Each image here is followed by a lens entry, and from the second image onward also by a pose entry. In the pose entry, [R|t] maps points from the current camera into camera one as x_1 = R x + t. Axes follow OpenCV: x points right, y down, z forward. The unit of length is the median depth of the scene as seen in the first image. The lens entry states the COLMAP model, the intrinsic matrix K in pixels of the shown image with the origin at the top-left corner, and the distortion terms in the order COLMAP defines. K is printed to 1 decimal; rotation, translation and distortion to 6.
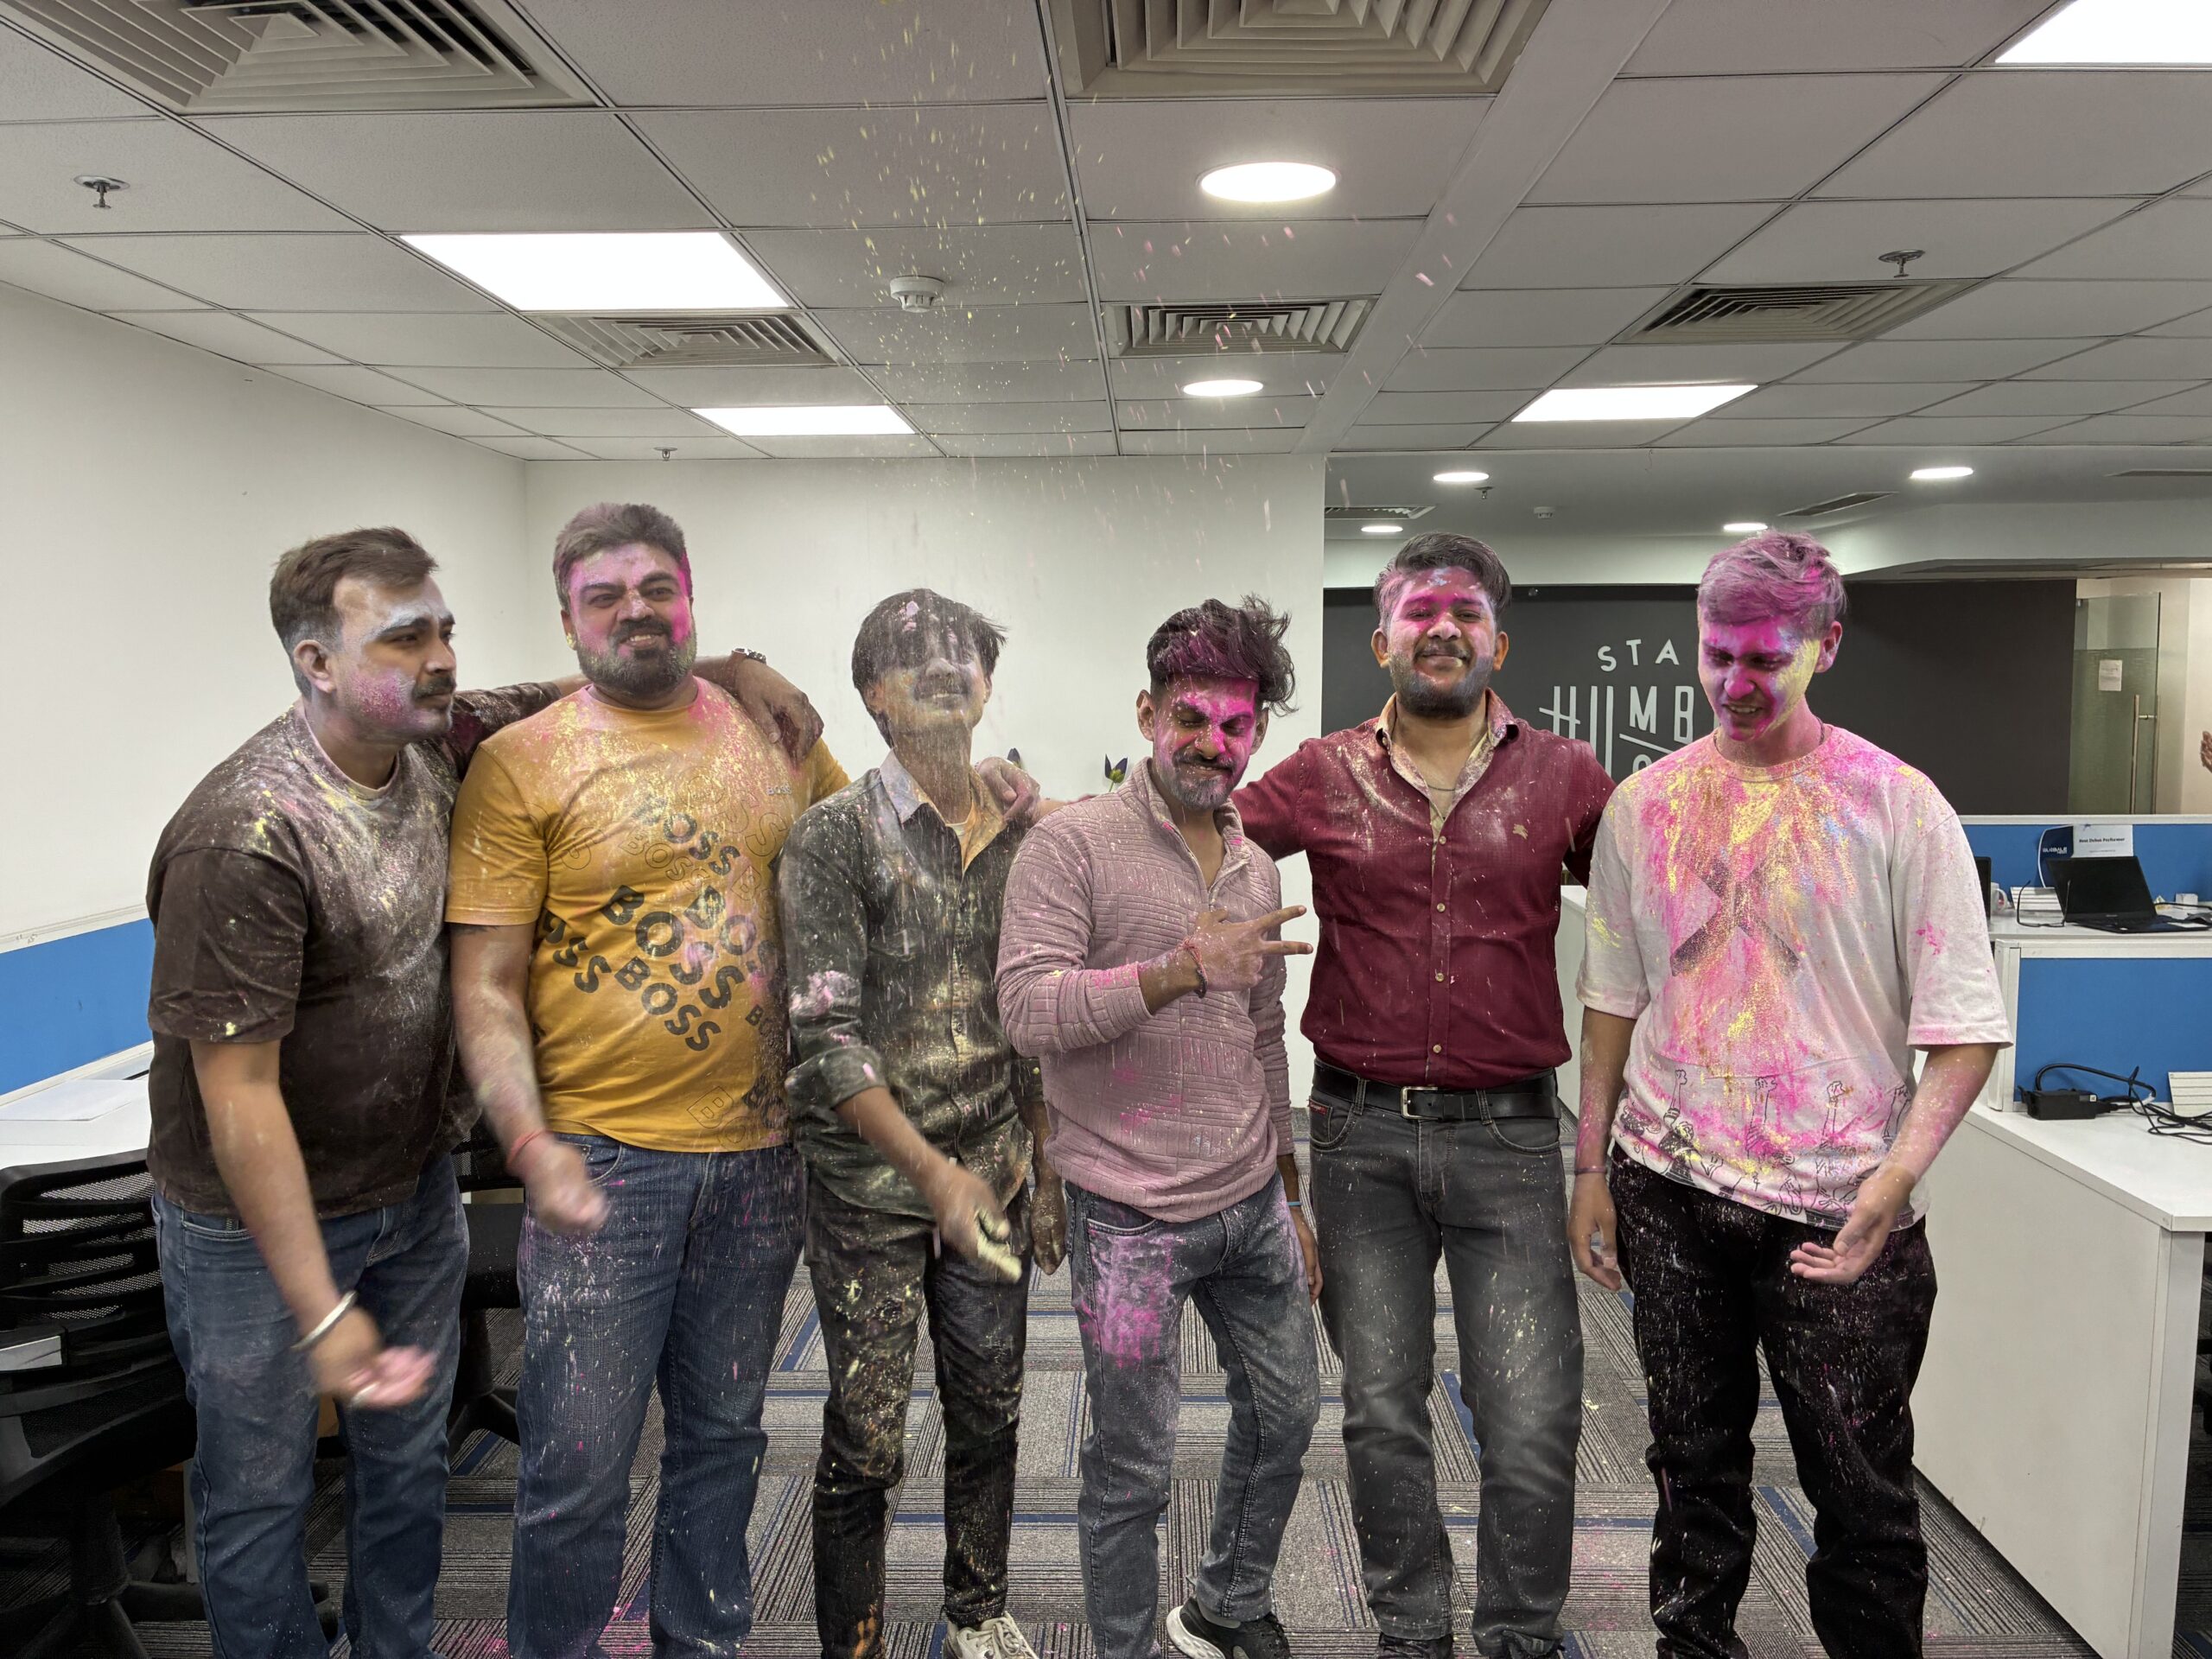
lens RADIAL K [[1685.8, 0, 1106.0], [0, 1685.8, 829.5], [0, 0, 1]] dist [0.032220, -0.048183]
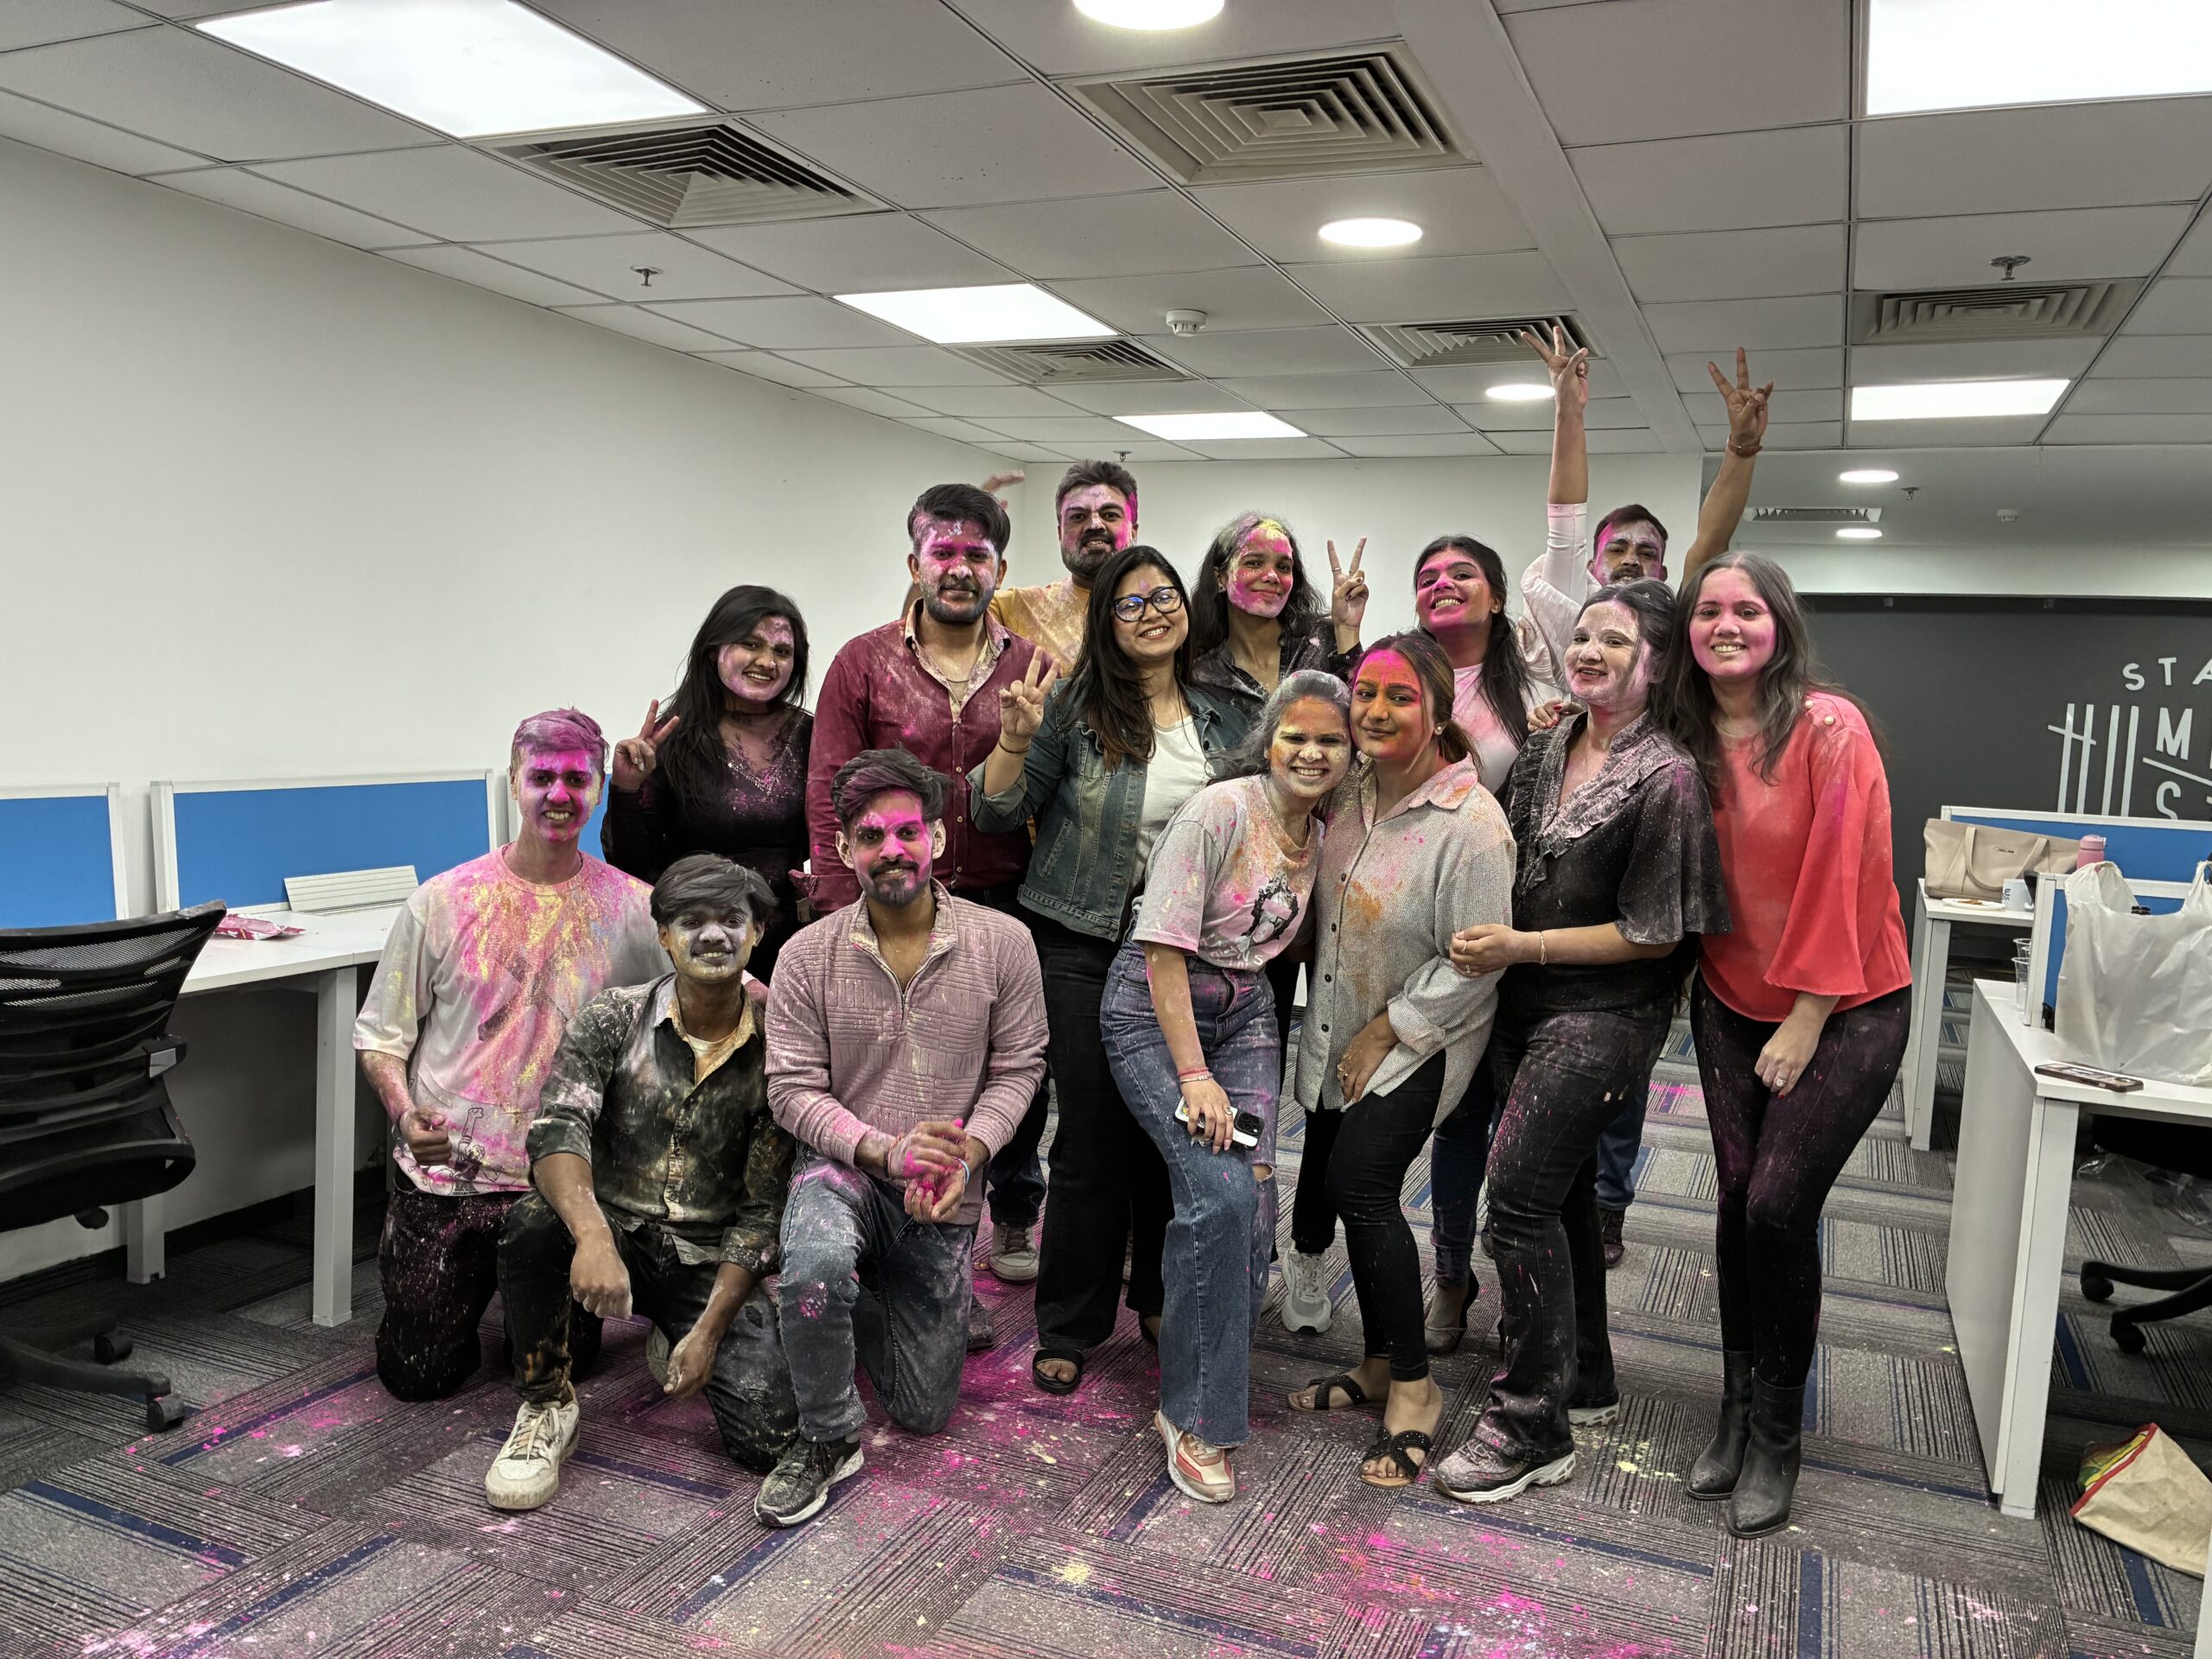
lens RADIAL K [[1685.2, 0, 1106.0], [0, 1685.2, 838.8], [0, 0, 1]] dist [0.045794, -0.065202]
pose [[0.929836, 0.078577, -0.359486, 0.291050], [-0.080661, 0.996699, 0.009224, 0.067544], [0.359024, 0.020420, 0.933105, -0.215729]]
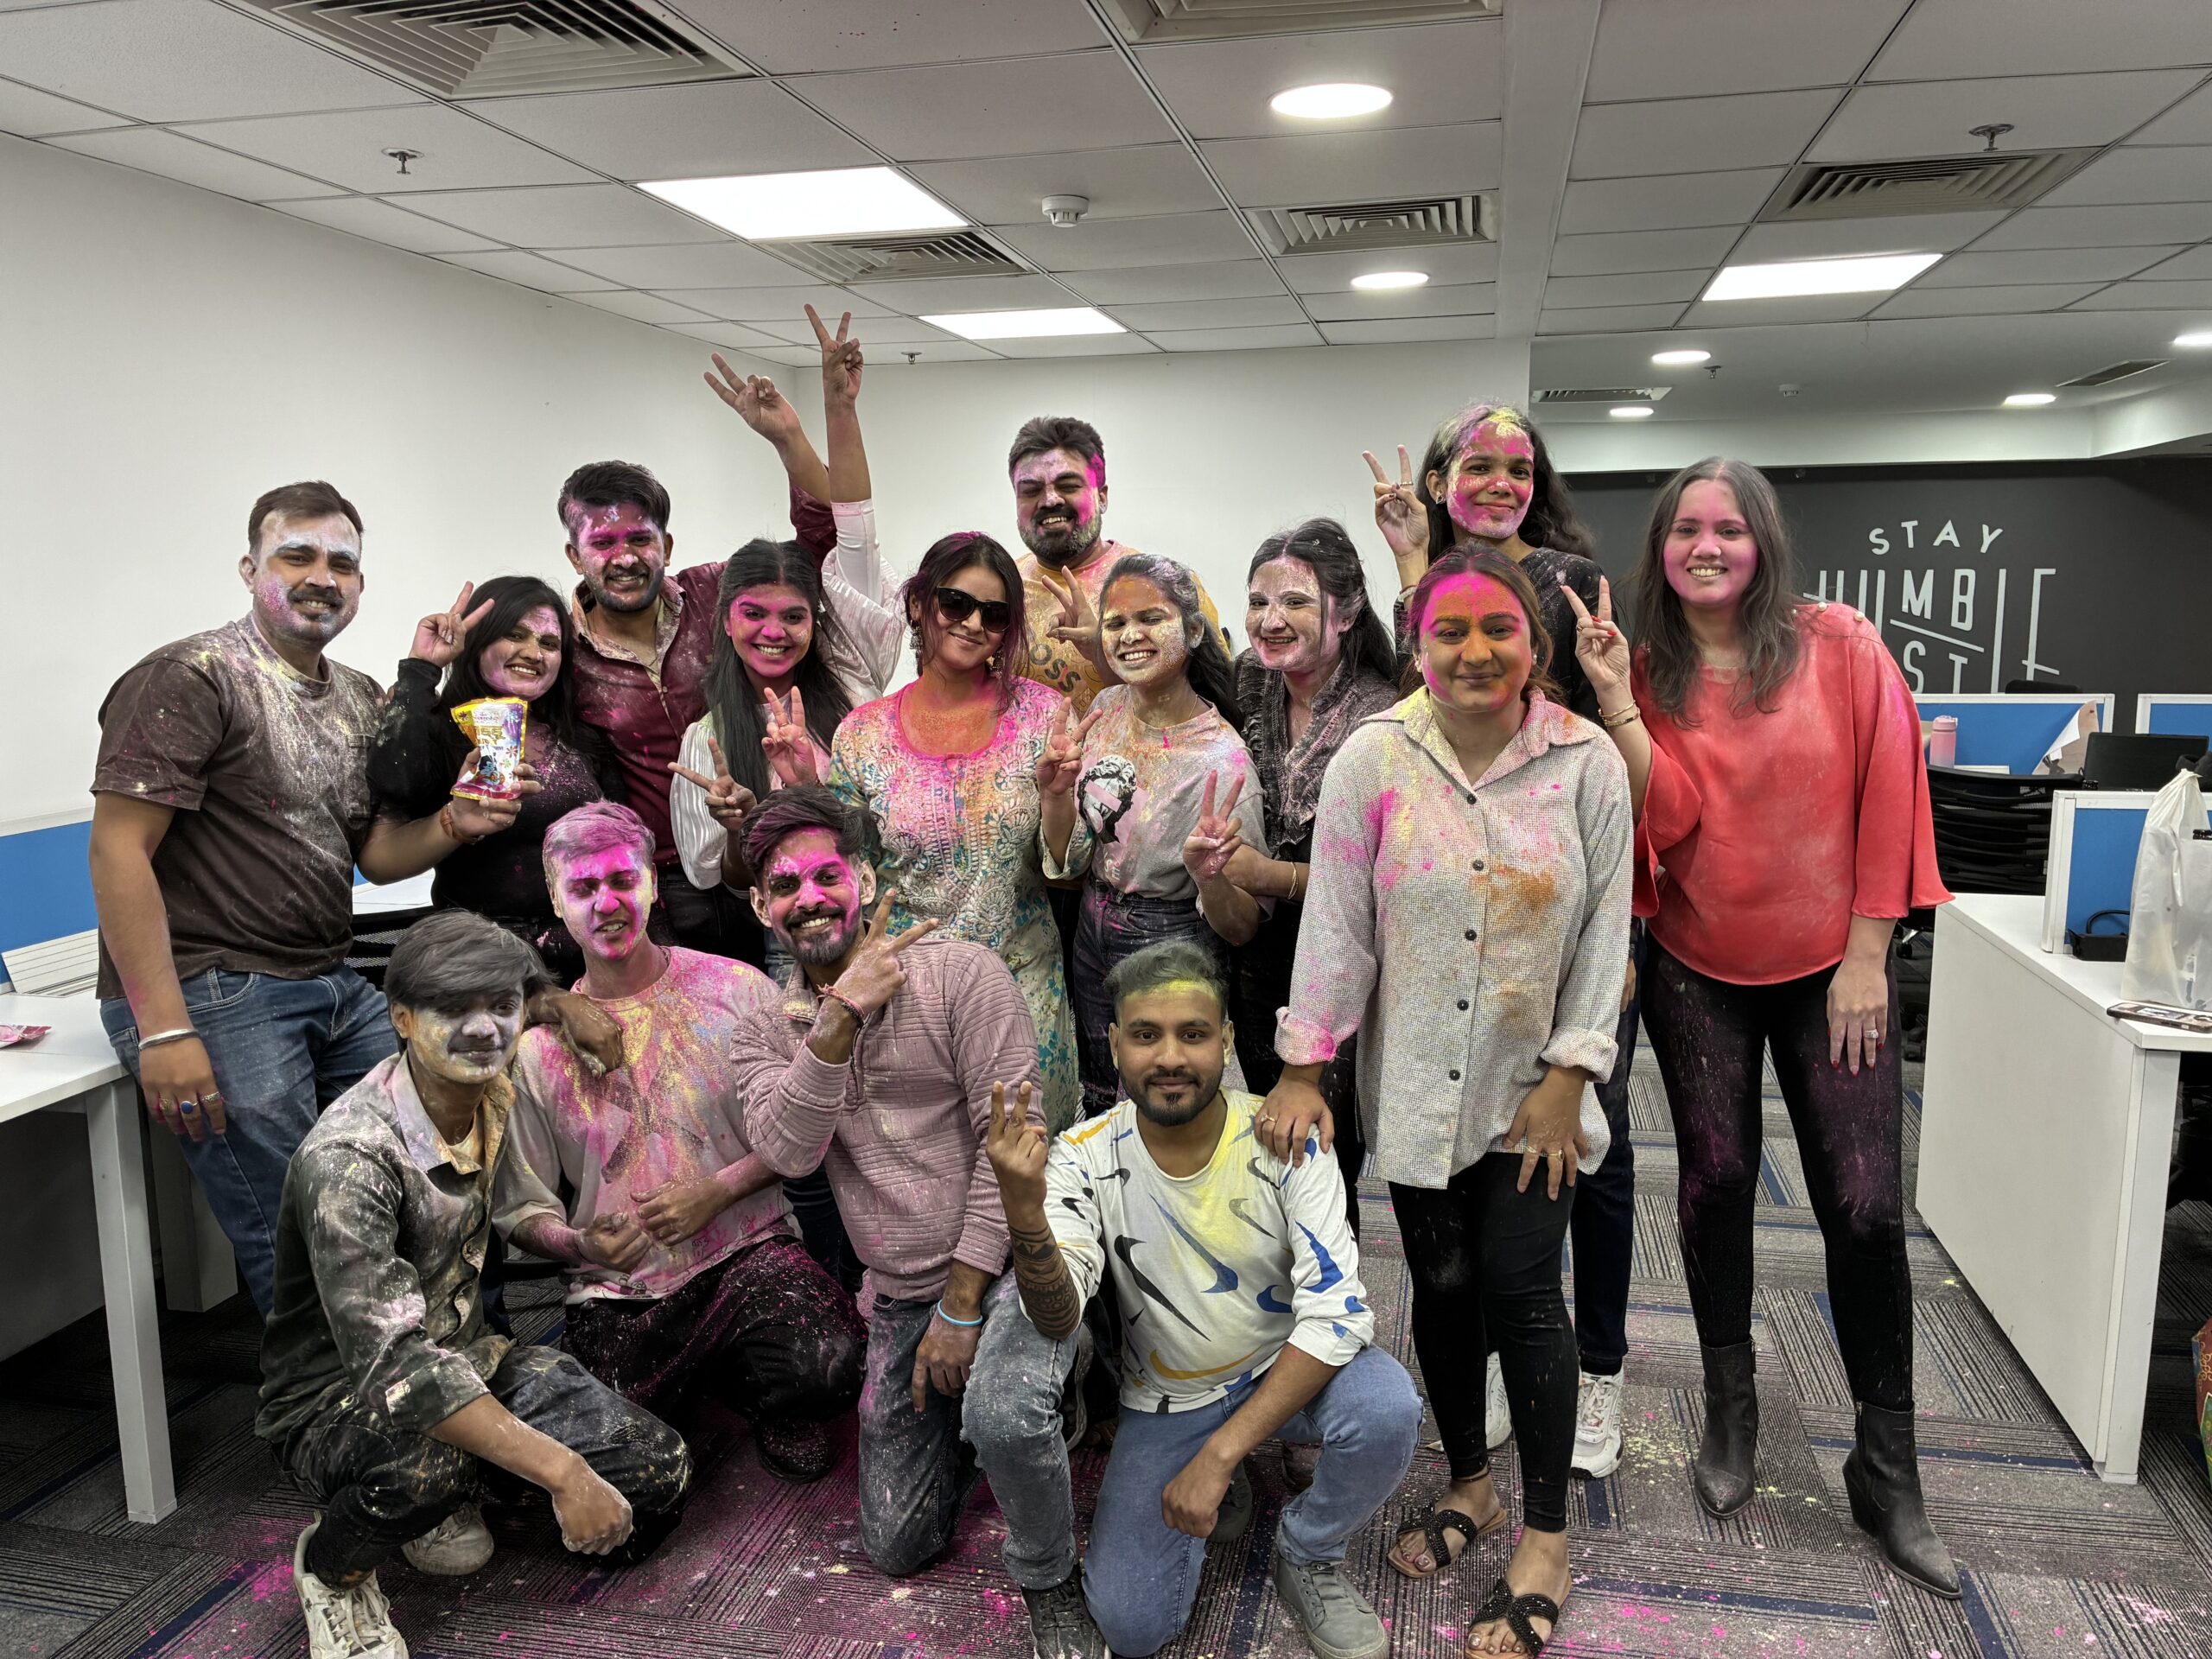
lens RADIAL K [[1685.1, 0, 1104.8], [0, 1685.1, 836.7], [0, 0, 1]] dist [0.041792, -0.054425]
pose [[0.982221, 0.023281, -0.186277, 0.118029], [-0.011406, 0.997848, 0.064568, 0.026382], [0.187379, -0.061296, 0.980373, -0.121343]]
